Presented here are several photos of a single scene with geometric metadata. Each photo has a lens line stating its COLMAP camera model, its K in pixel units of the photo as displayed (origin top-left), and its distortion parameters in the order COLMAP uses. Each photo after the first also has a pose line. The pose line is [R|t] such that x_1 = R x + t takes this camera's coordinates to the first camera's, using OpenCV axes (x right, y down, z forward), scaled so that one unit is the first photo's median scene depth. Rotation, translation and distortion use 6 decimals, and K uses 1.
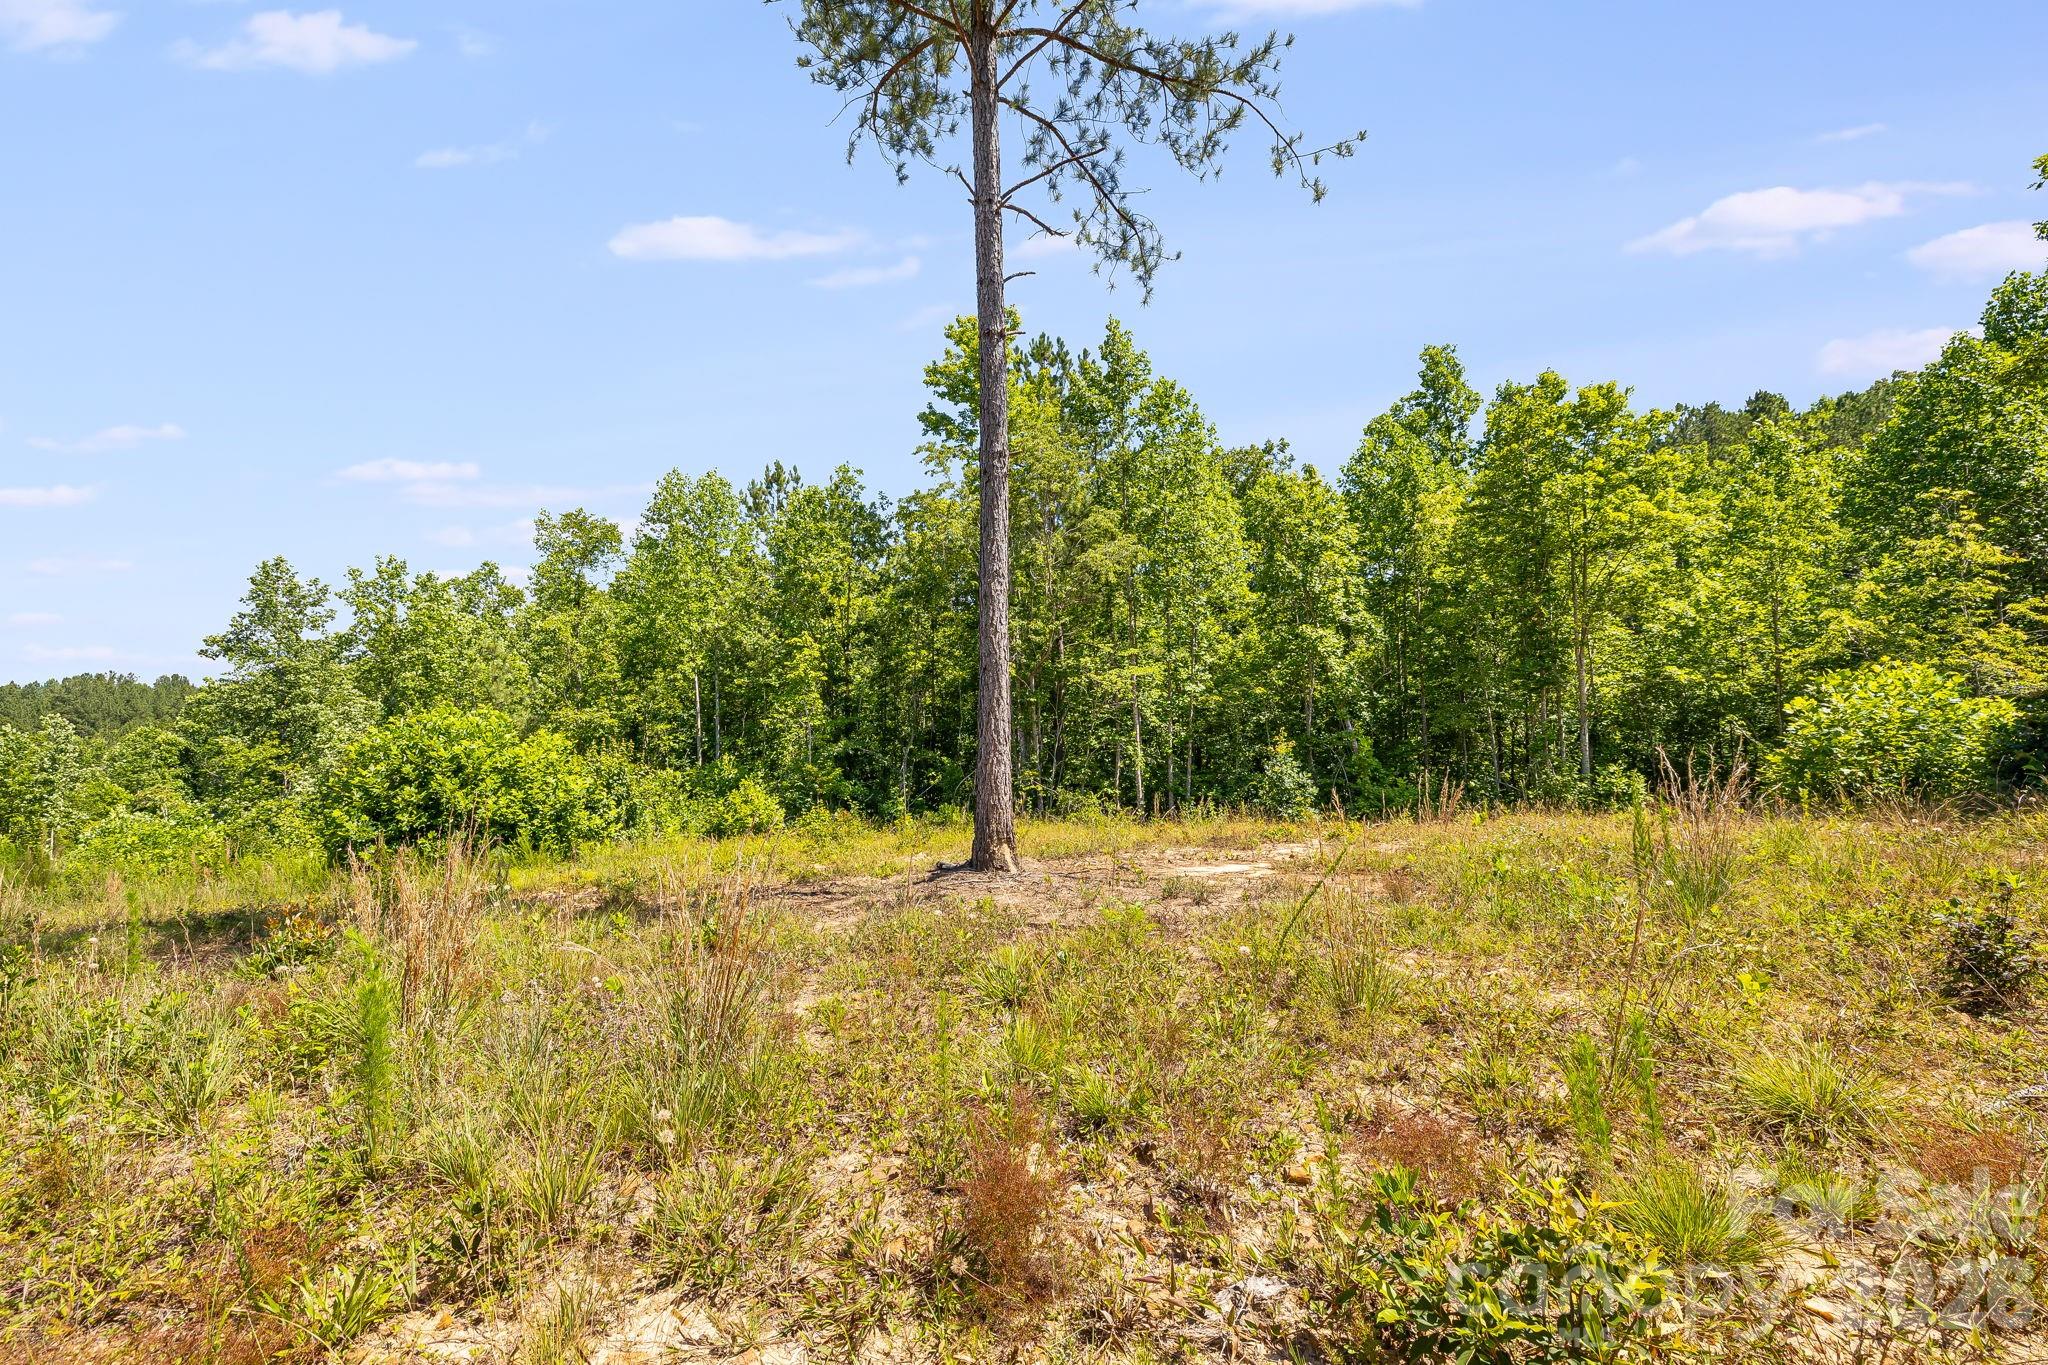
lens RADIAL K [[884.2, 0, 1024.0], [0, 884.2, 682.5], [0, 0, 1]] dist [0.001582, 0.000462]
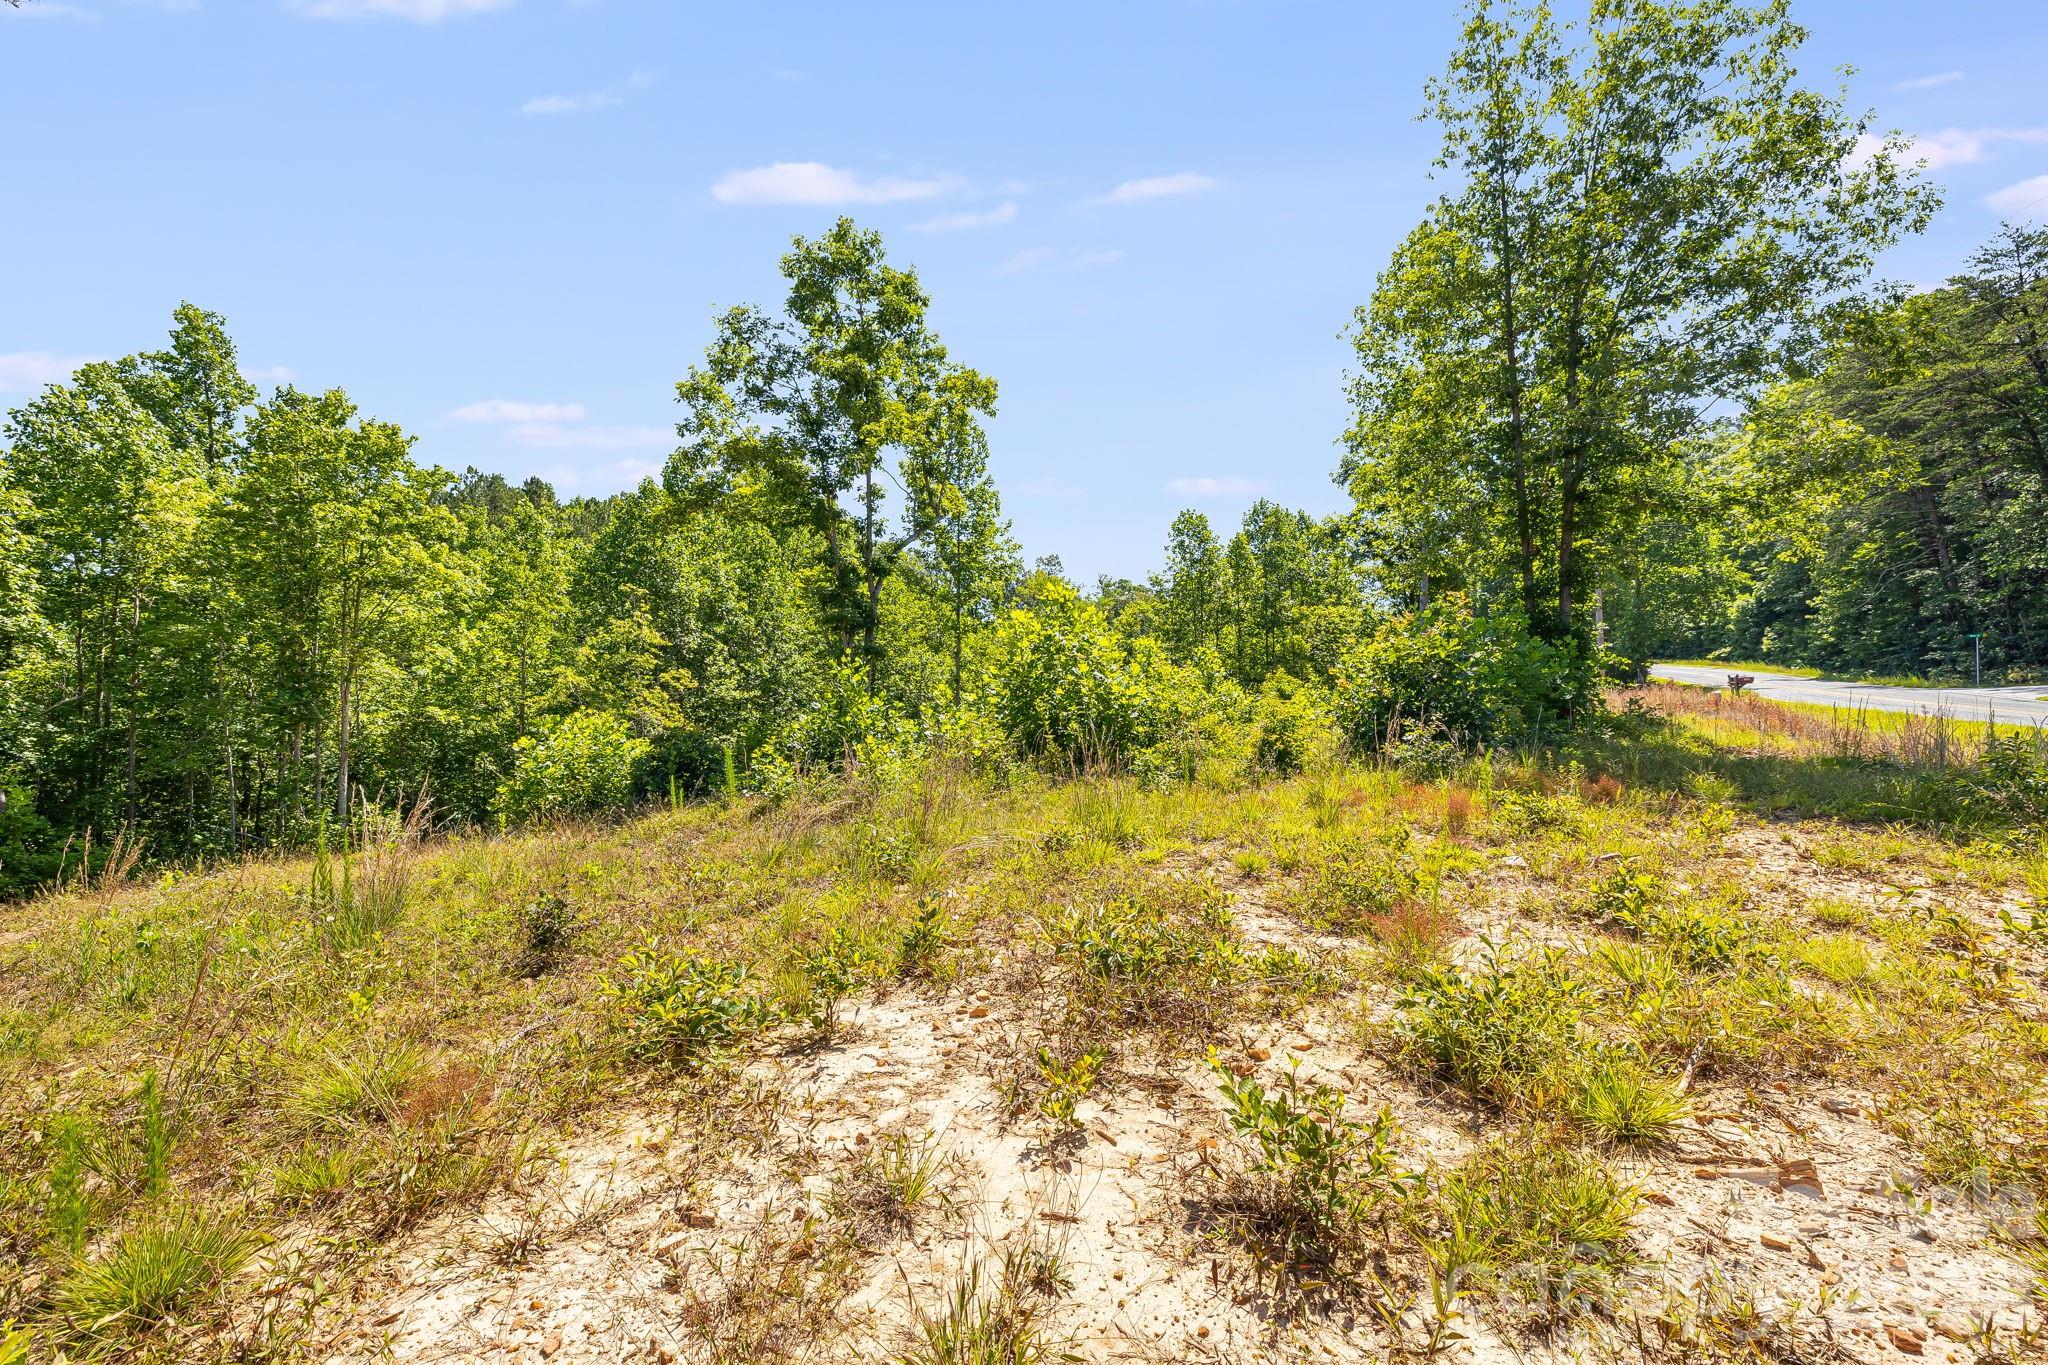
lens RADIAL K [[857.5, 0, 1024.0], [0, 857.5, 682.5], [0, 0, 1]] dist [0.000847, 0.000194]
pose [[0.347443, 0.067236, 0.935288, 0.010544], [-0.025858, 0.997734, -0.062120, -0.001372], [-0.937345, -0.002601, 0.348394, -0.019850]]
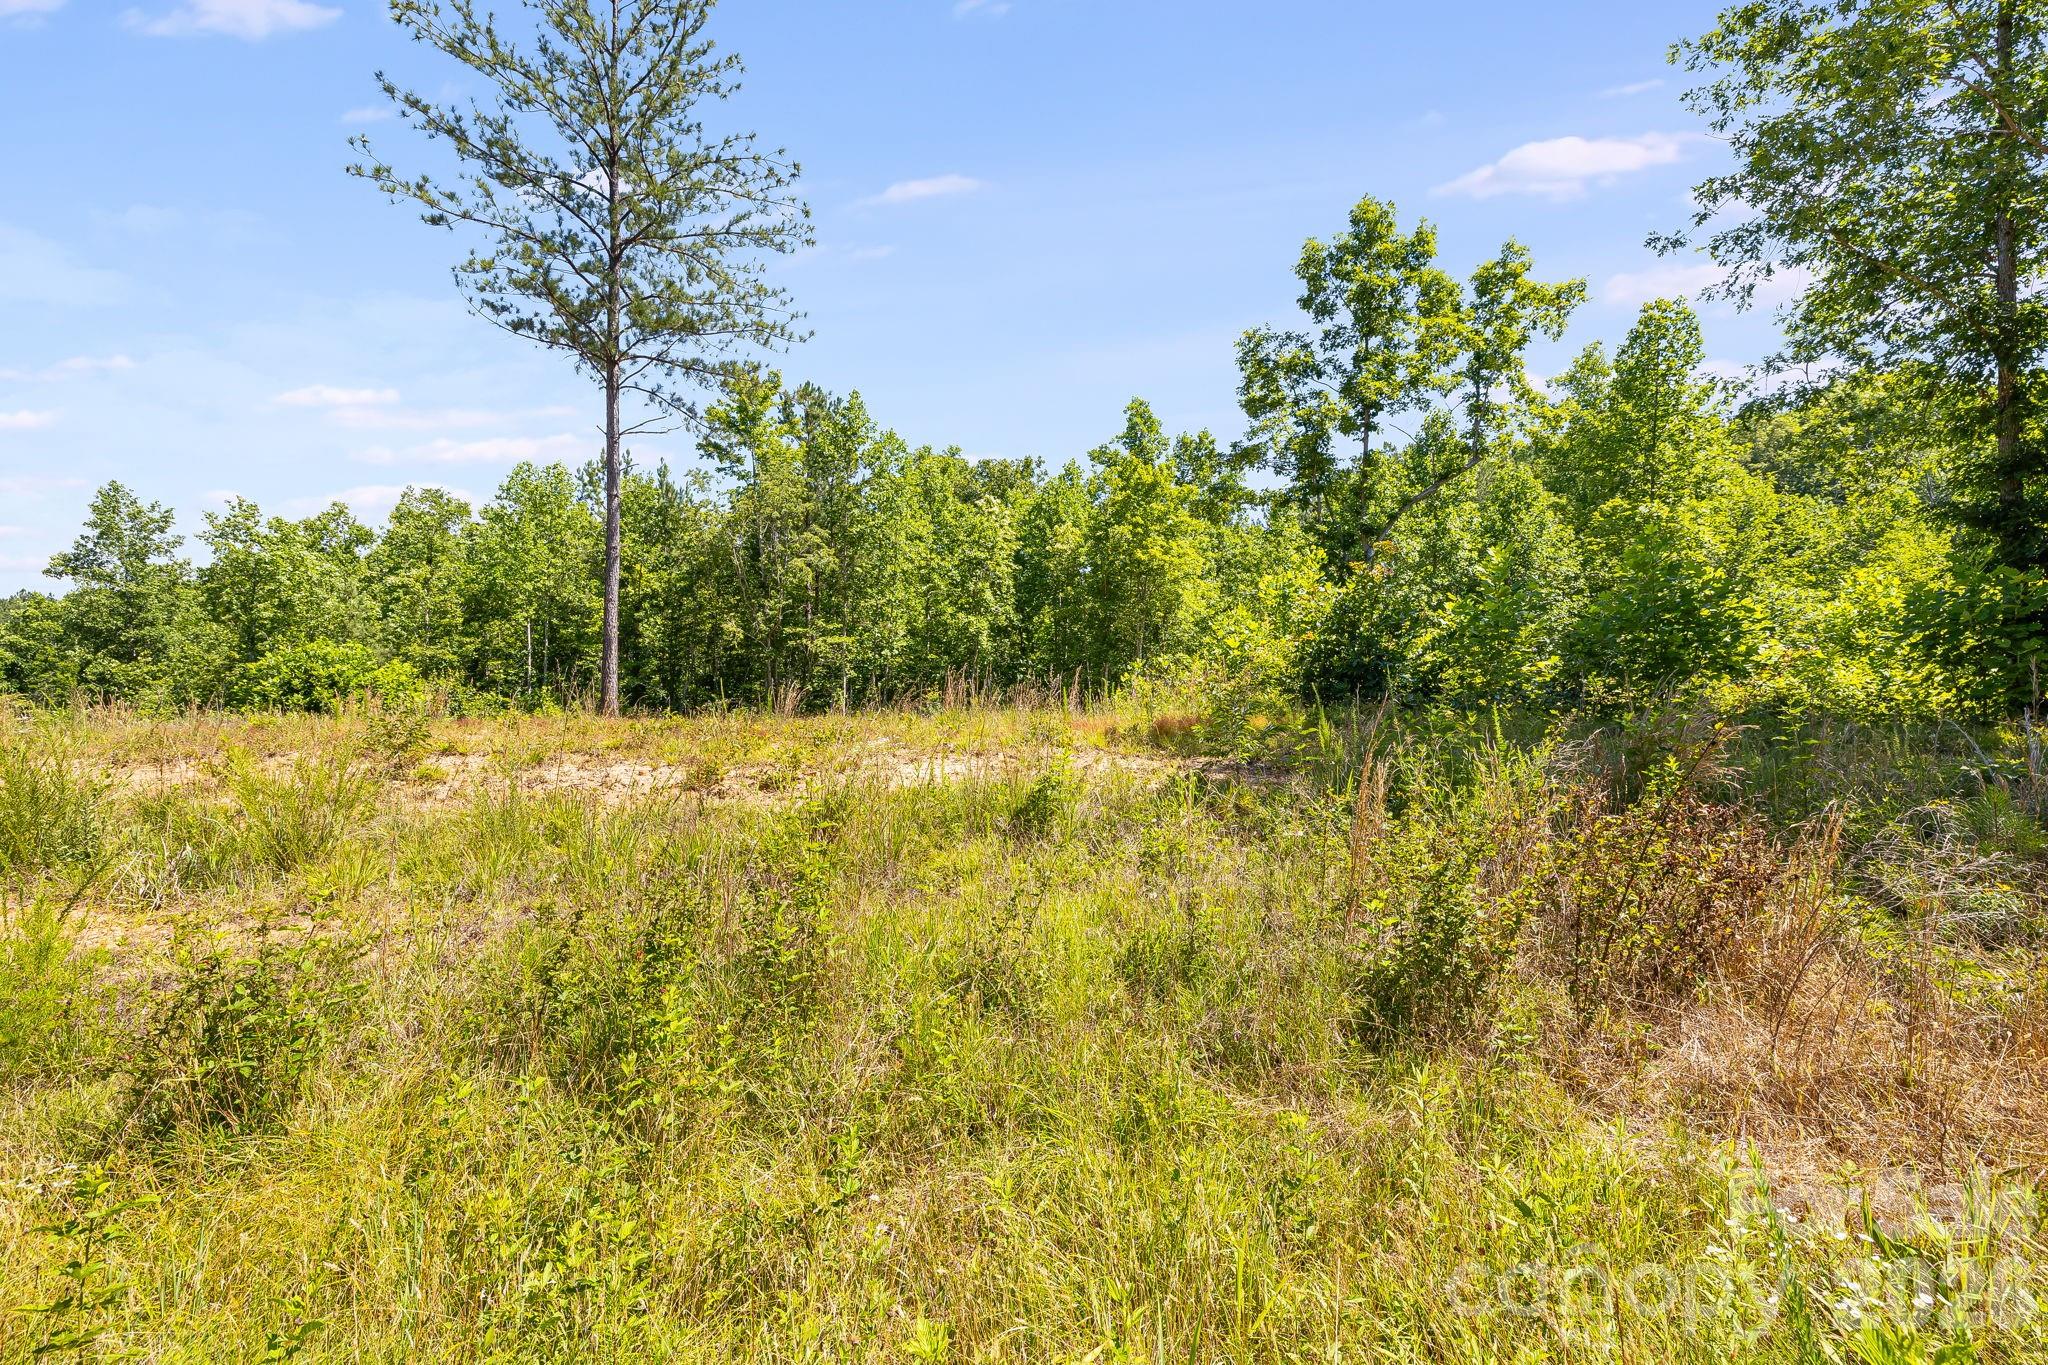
lens RADIAL K [[884.2, 0, 1024.0], [0, 884.2, 682.5], [0, 0, 1]] dist [0.001582, 0.000462]
pose [[0.991621, 0.044939, 0.121116, 0.301734], [-0.050493, 0.997790, 0.043182, -0.023990], [-0.118908, -0.048935, 0.991699, -0.560981]]
